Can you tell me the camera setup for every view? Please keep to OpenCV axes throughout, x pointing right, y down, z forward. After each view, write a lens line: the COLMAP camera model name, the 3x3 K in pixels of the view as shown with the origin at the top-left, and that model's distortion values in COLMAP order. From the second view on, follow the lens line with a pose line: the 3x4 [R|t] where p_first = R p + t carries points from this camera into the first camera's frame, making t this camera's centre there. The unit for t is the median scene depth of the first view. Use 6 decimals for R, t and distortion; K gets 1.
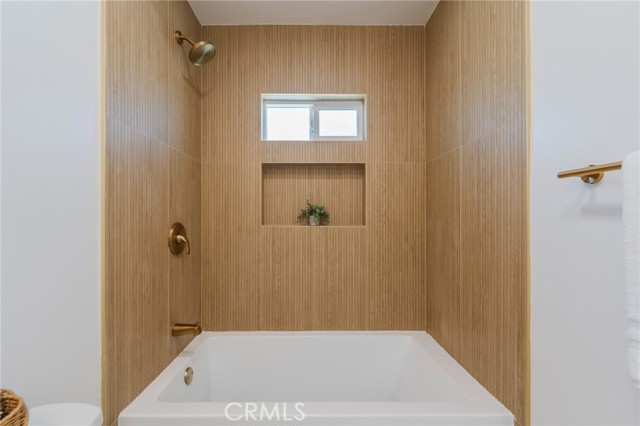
lens RADIAL K [[258.1, 0, 311.1], [0, 258.1, 219.1], [0, 0, 1]] dist [-0.002474, -0.000521]
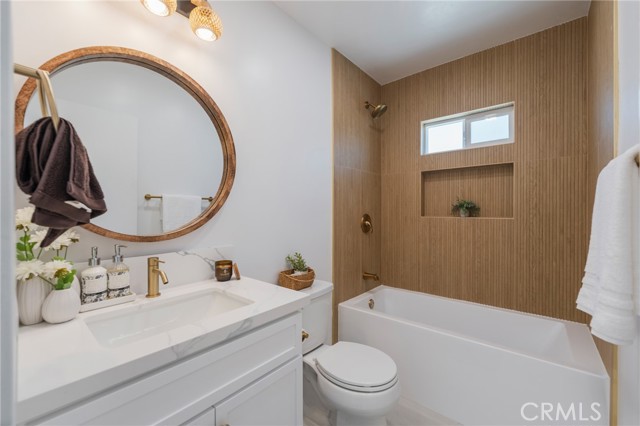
lens RADIAL K [[258.1, 0, 321.0], [0, 258.1, 213.0], [0, 0, 1]] dist [-0.002474, -0.000521]
pose [[0.761785, 0.001258, -0.647829, 0.300694], [0.000753, 0.999996, 0.002826, 0.001314], [0.647829, -0.002641, 0.761781, -0.411470]]
